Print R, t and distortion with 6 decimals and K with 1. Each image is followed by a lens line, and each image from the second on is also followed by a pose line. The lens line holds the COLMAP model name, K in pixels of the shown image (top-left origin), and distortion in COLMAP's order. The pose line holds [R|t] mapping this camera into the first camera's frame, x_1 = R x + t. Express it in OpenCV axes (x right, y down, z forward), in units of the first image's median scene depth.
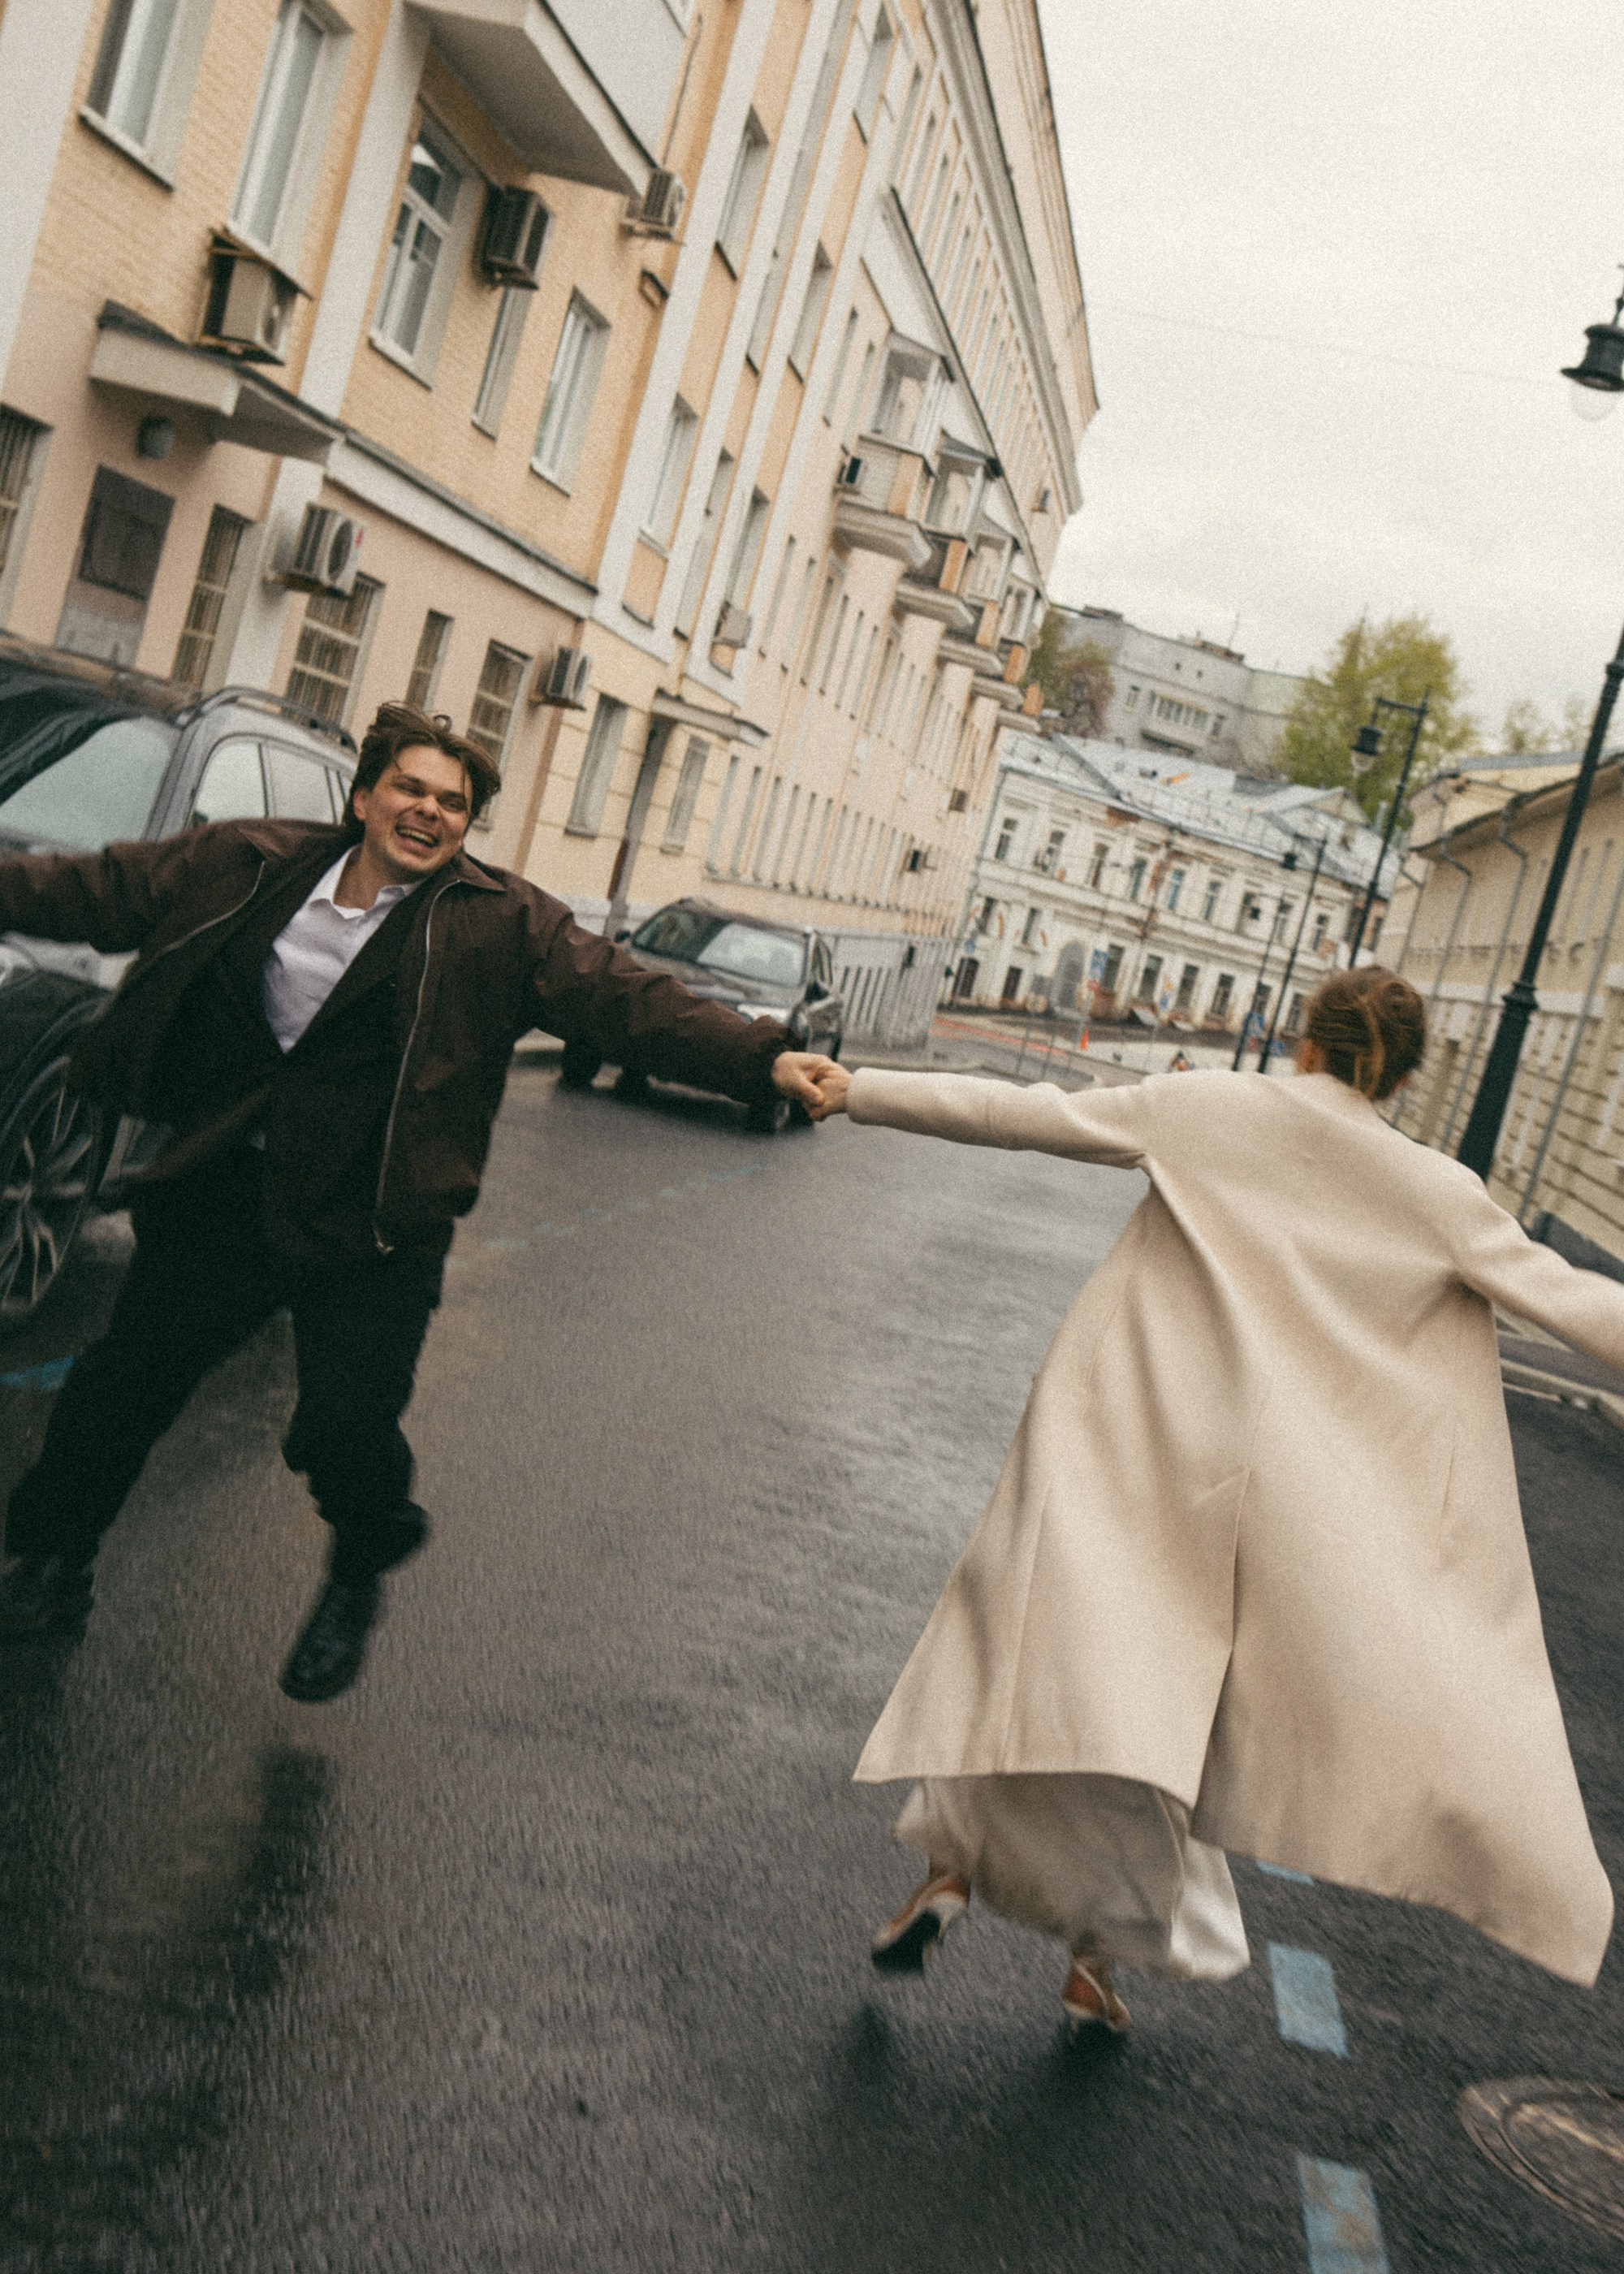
lens RADIAL K [[3769.4, 0, 812.0], [0, 3769.4, 1137.0], [0, 0, 1]] dist [0.049373, 0.320147]
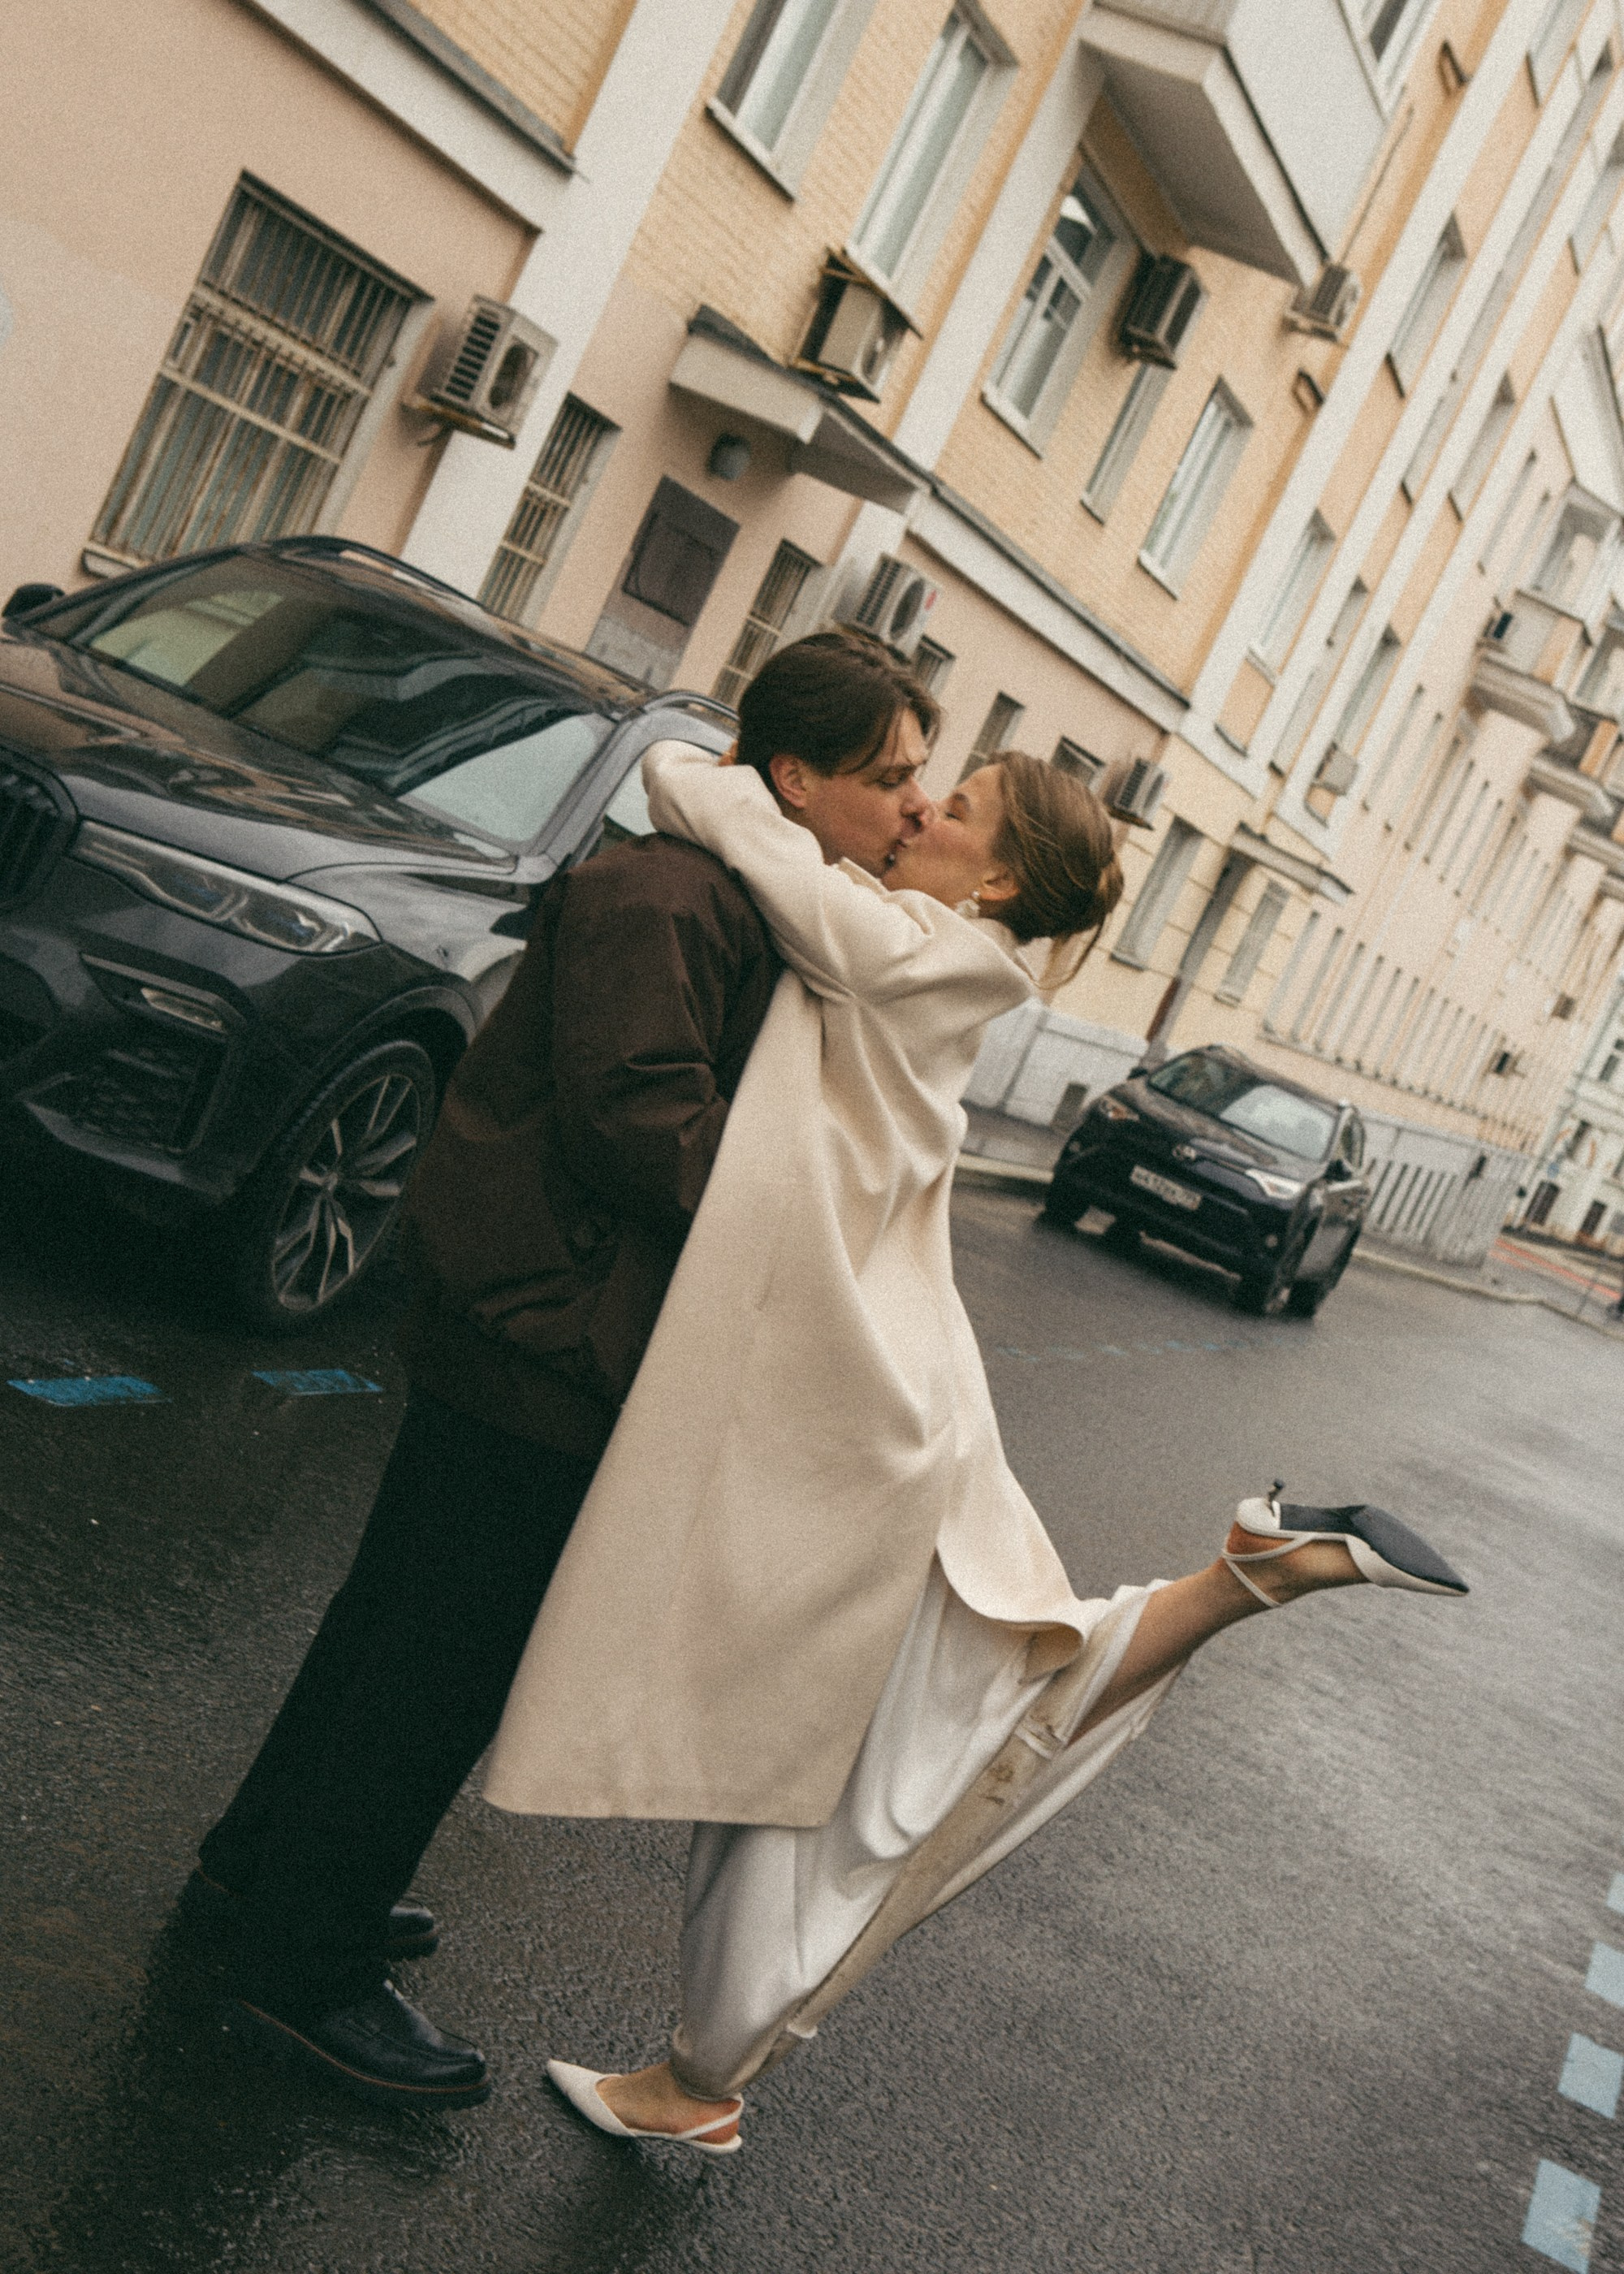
lens RADIAL K [[3769.4, 0, 812.0], [0, 3769.4, 1137.0], [0, 0, 1]] dist [0.049373, 0.320147]
pose [[0.964462, 0.176947, -0.196219, 0.054660], [-0.187968, 0.981405, -0.038890, 0.012128], [0.185689, 0.074391, 0.979789, 0.089937]]
